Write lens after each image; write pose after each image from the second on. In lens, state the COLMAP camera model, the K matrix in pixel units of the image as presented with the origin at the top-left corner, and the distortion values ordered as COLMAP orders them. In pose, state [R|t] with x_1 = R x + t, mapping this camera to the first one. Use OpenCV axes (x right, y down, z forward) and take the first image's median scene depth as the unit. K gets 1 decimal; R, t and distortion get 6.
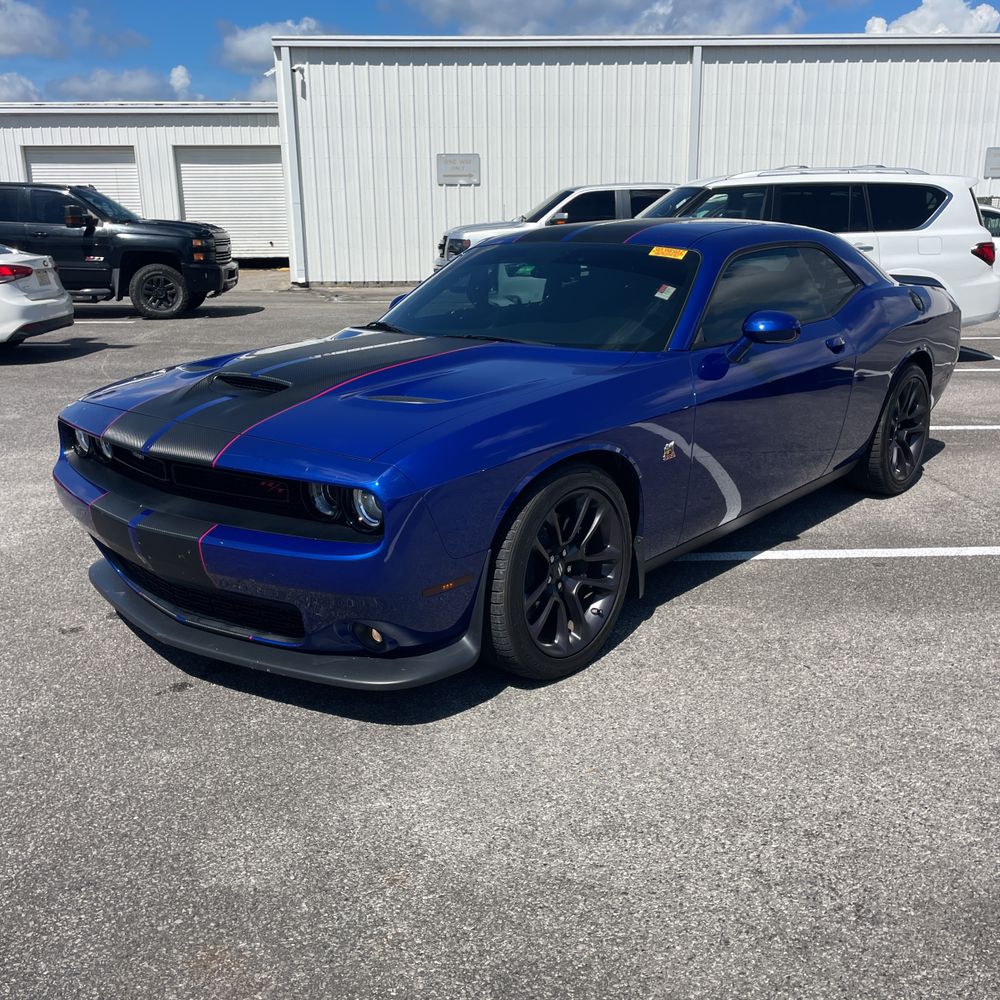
lens RADIAL K [[989.4, 0, 500.1], [0, 989.4, 525.2], [0, 0, 1]] dist [0.092839, -0.118678]
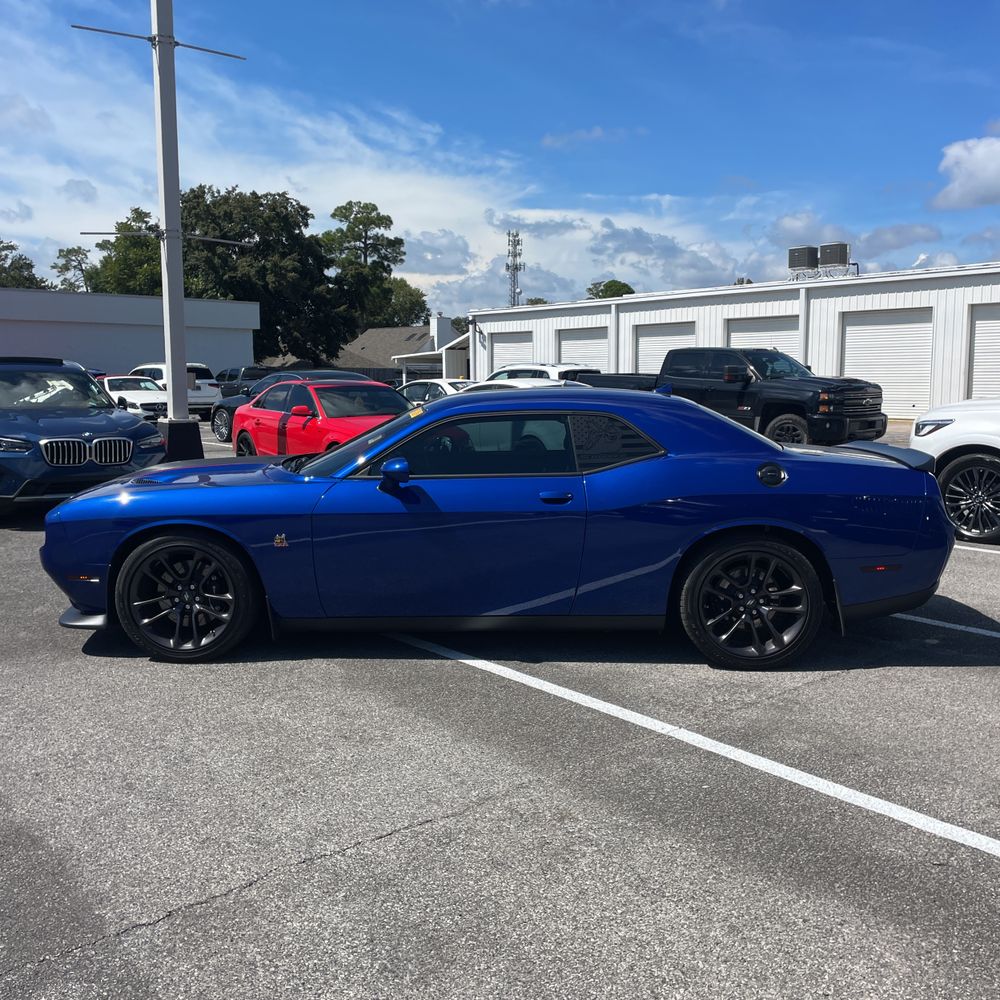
lens RADIAL K [[997.5, 0, 517.1], [0, 997.5, 527.0], [0, 0, 1]] dist [0.099326, -0.149663]
pose [[0.621529, 0.127117, -0.773009, 0.476838], [-0.234354, 0.971730, -0.028634, -0.041497], [0.747516, 0.198955, 0.633748, 0.096723]]
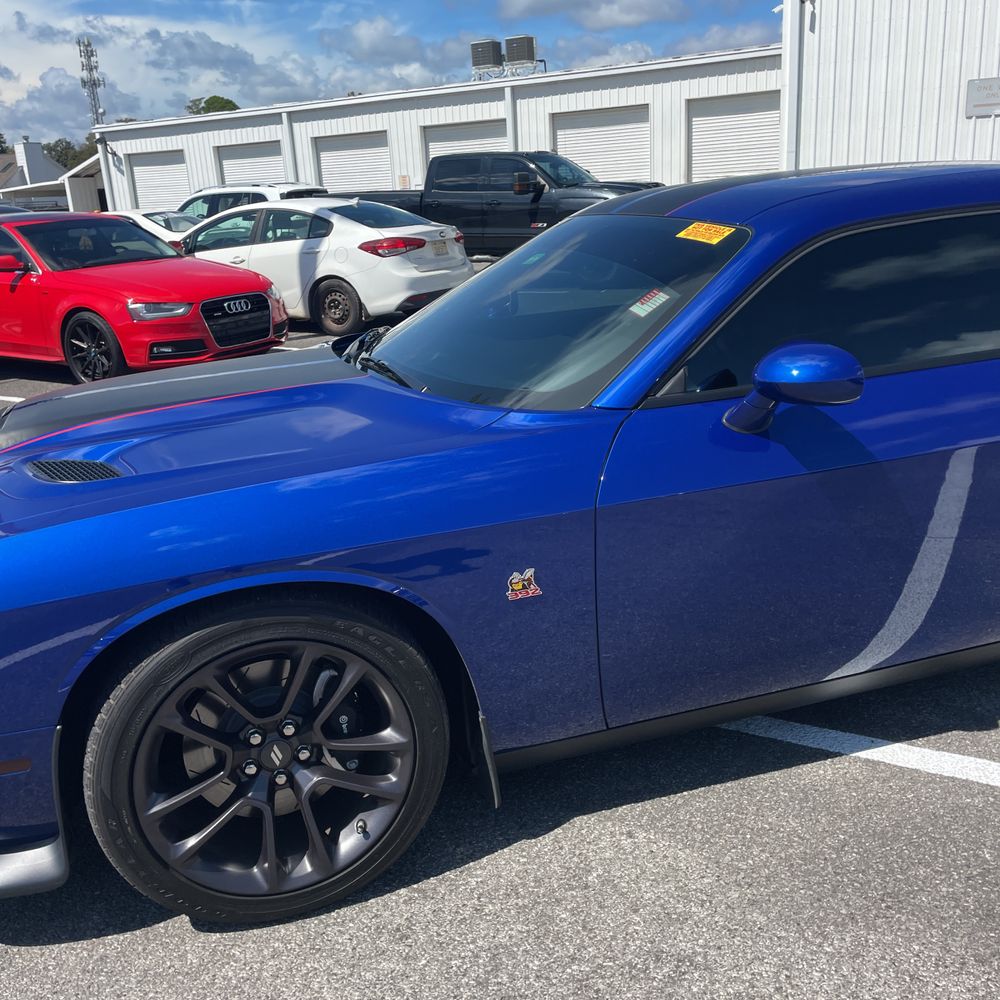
lens RADIAL K [[989.4, 0, 500.1], [0, 989.4, 525.2], [0, 0, 1]] dist [0.092839, -0.118678]
pose [[0.854502, 0.130297, -0.502841, 0.138067], [-0.108119, 0.991441, 0.073172, -0.046560], [0.508071, -0.008159, 0.861276, 0.151325]]
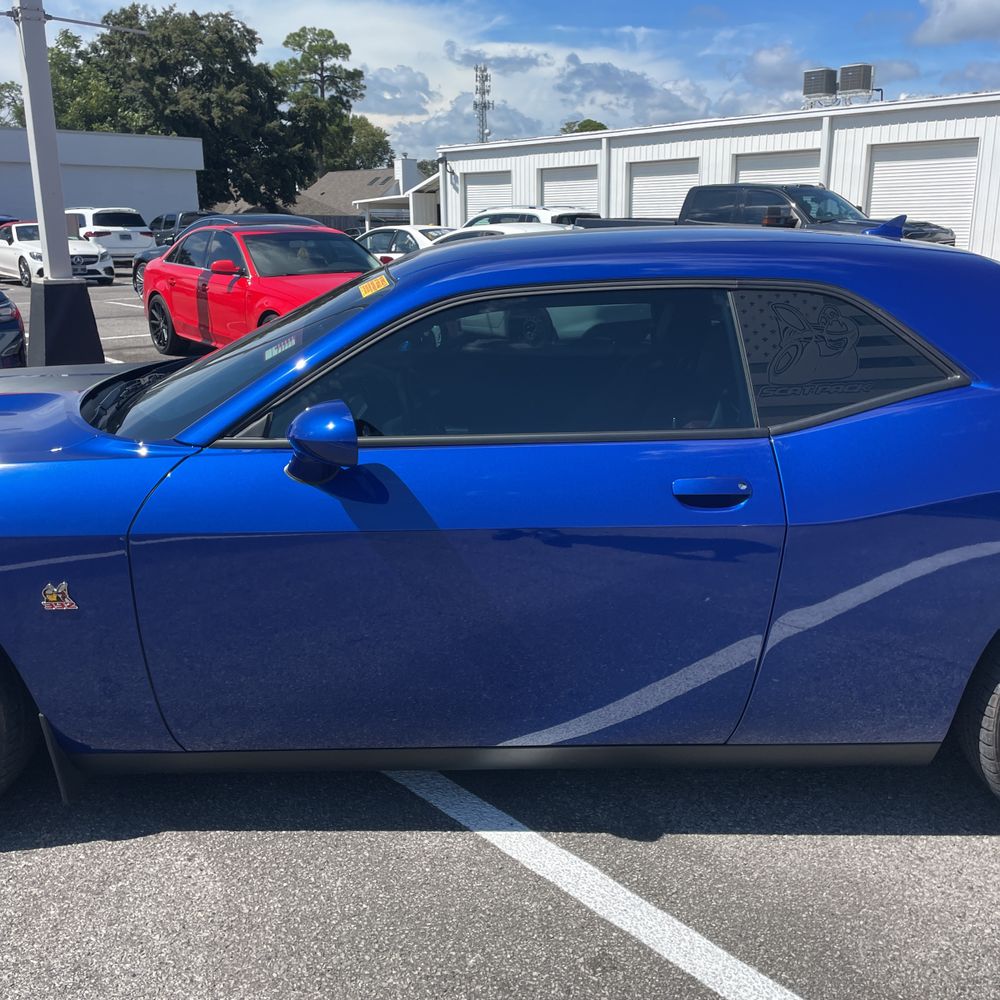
lens RADIAL K [[999.6, 0, 518.9], [0, 999.6, 506.6], [0, 0, 1]] dist [0.091574, -0.113562]
pose [[0.645872, 0.214055, -0.732823, 0.251620], [-0.226203, 0.970443, 0.084099, -0.077039], [0.729165, 0.111449, 0.675202, 0.239464]]
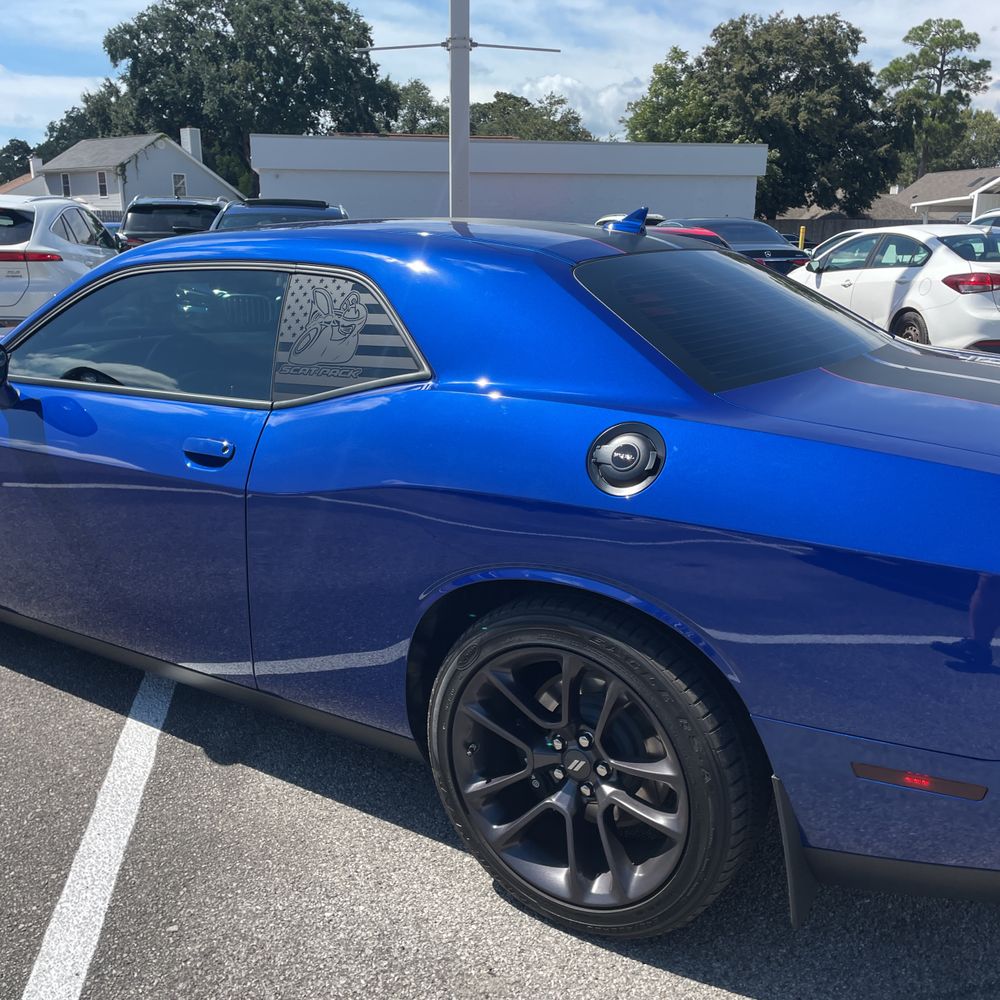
lens RADIAL K [[1015.7, 0, 494.3], [0, 1015.7, 521.1], [0, 0, 1]] dist [0.064389, -0.073057]
pose [[0.122713, 0.283603, -0.951058, 0.354547], [-0.297203, 0.924822, 0.237433, -0.128703], [0.946896, 0.253521, 0.197775, 0.415883]]
